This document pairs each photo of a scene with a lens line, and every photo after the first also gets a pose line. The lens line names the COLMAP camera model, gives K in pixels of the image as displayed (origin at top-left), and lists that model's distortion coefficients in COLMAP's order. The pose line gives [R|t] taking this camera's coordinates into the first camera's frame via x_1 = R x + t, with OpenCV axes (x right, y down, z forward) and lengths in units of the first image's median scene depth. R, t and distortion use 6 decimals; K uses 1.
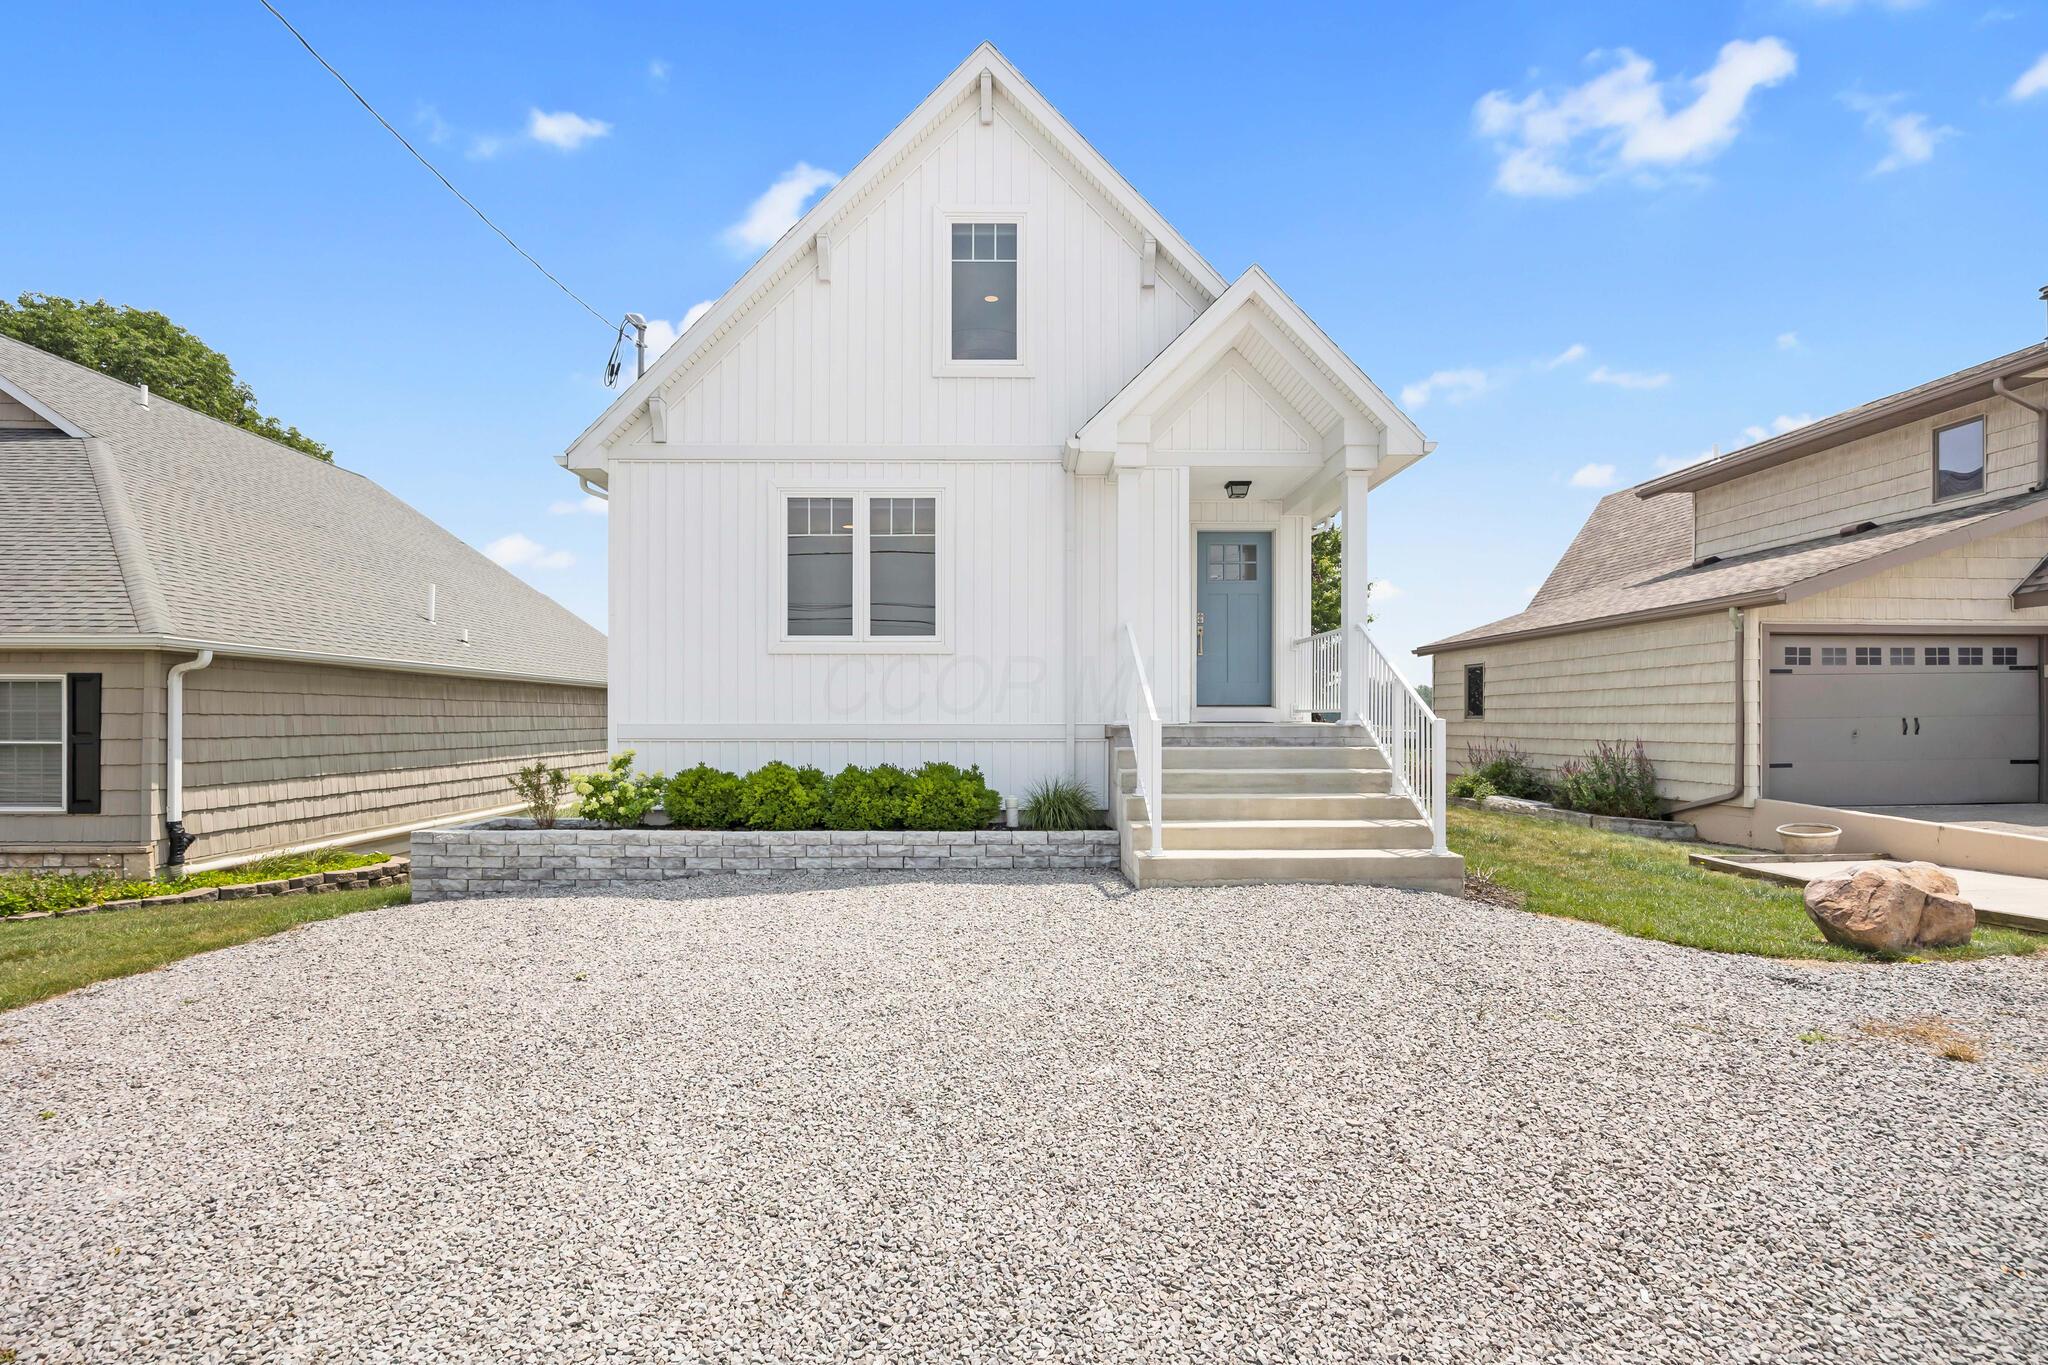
lens RADIAL K [[994.2, 0, 1009.7], [0, 994.2, 733.2], [0, 0, 1]] dist [-0.004346, 0.000382]
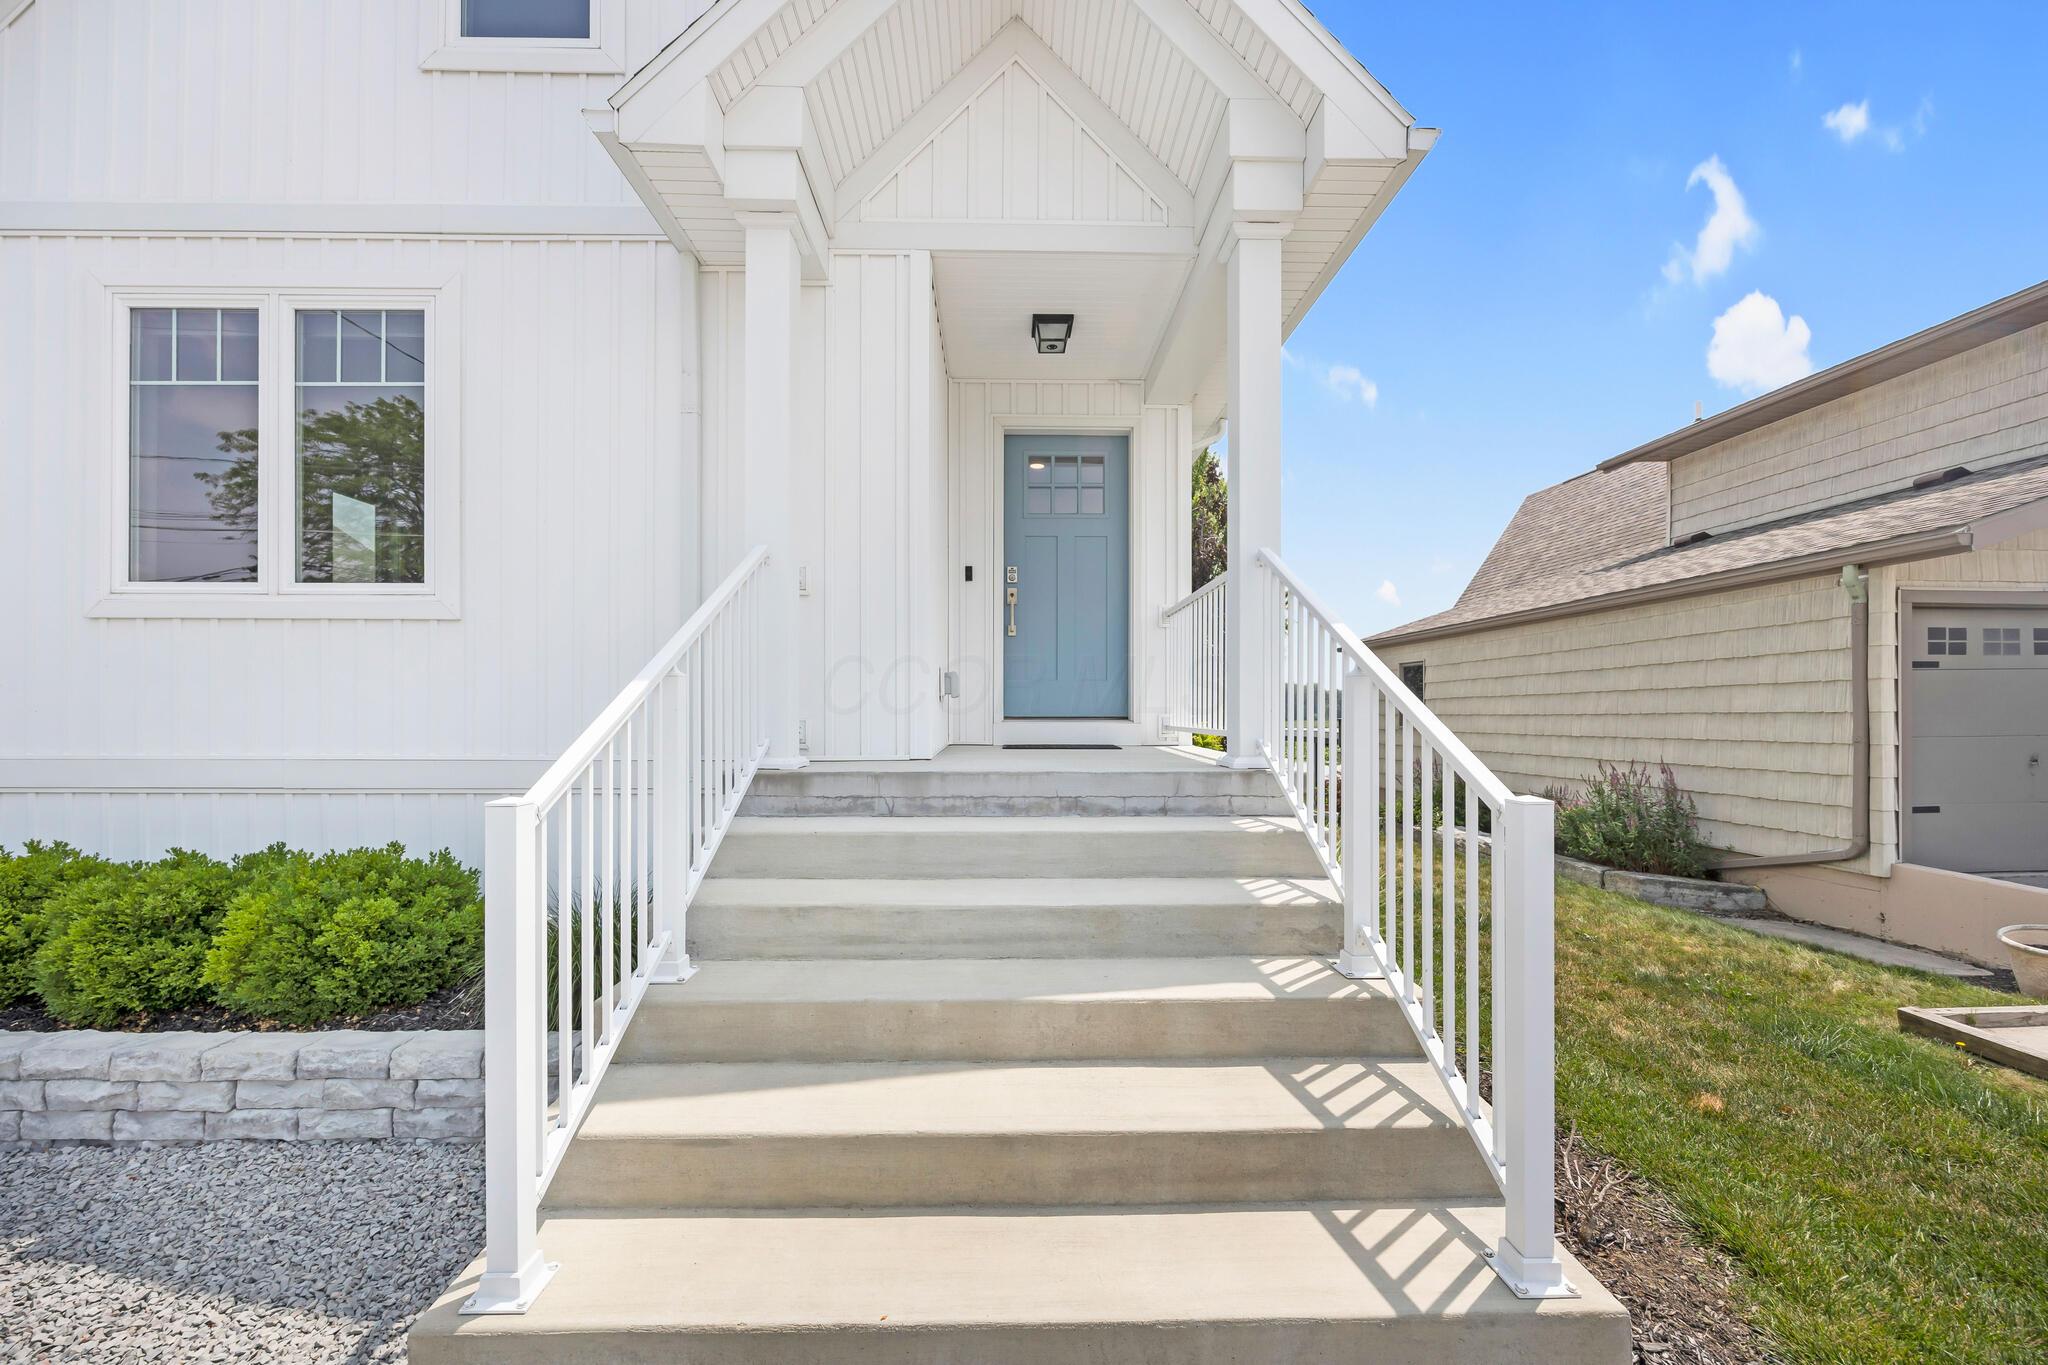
lens RADIAL K [[789.3, 0, 1012.3], [0, 789.3, 718.4], [0, 0, 1]] dist [0.000683, -0.000278]
pose [[0.999968, 0.001700, 0.007769, 0.178422], [-0.001632, 0.999961, -0.008691, -0.021699], [-0.007783, 0.008678, 0.999932, 0.487312]]
